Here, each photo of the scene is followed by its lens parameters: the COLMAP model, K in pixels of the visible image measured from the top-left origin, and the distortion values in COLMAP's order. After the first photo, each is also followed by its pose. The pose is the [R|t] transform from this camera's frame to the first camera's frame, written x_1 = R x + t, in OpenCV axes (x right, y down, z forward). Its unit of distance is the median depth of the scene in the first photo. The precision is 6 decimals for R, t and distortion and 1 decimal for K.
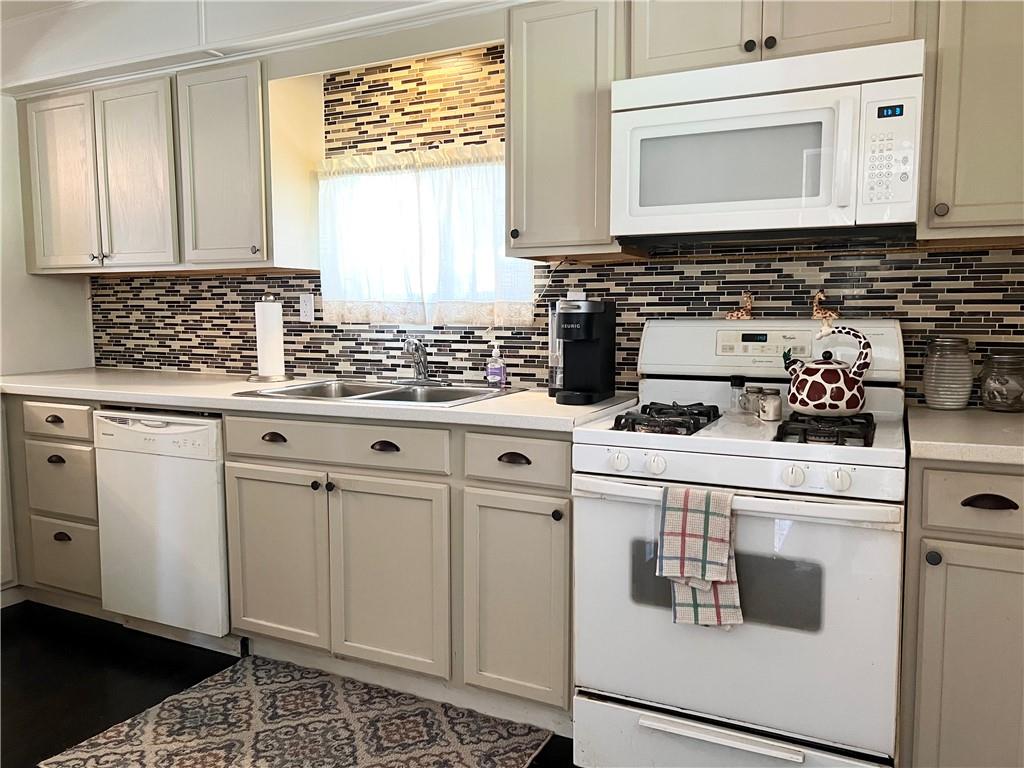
lens RADIAL K [[774.5, 0, 513.7], [0, 774.5, 388.6], [0, 0, 1]] dist [0.044192, -0.054805]
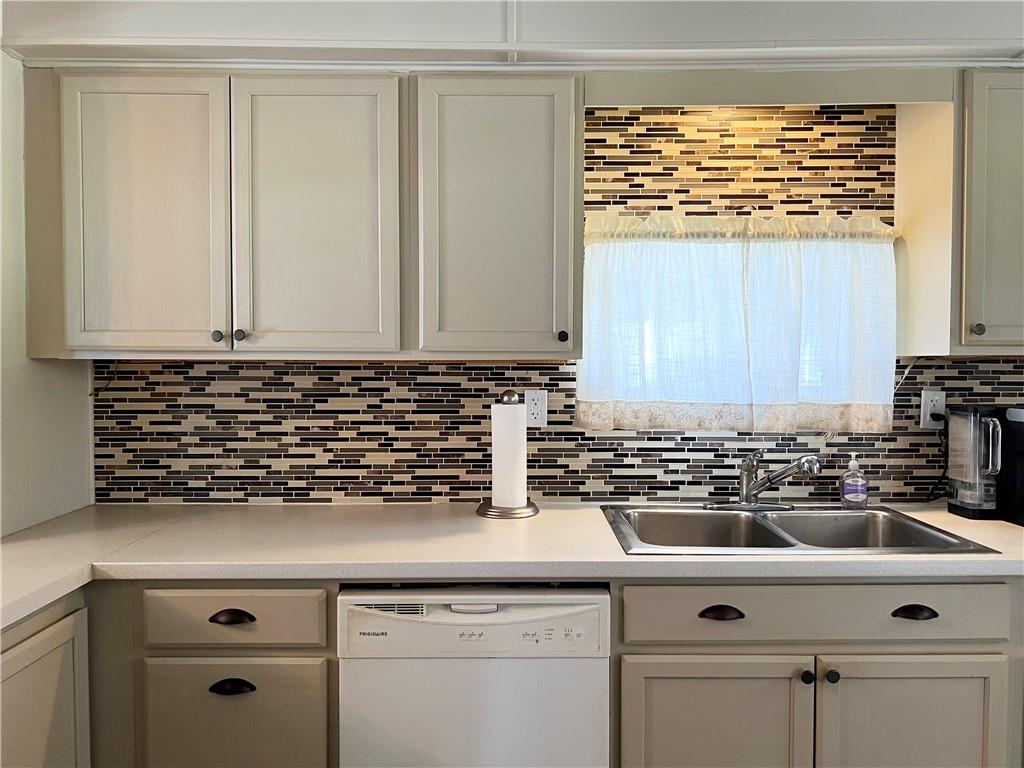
lens RADIAL K [[780.1, 0, 512.0], [0, 780.1, 384.0], [0, 0, 1]] dist [0.101044, -0.183026]
pose [[0.895743, -0.011803, 0.444416, -0.649281], [0.044494, 0.997008, -0.063202, -0.085654], [-0.442340, 0.076387, 0.893588, 0.362547]]
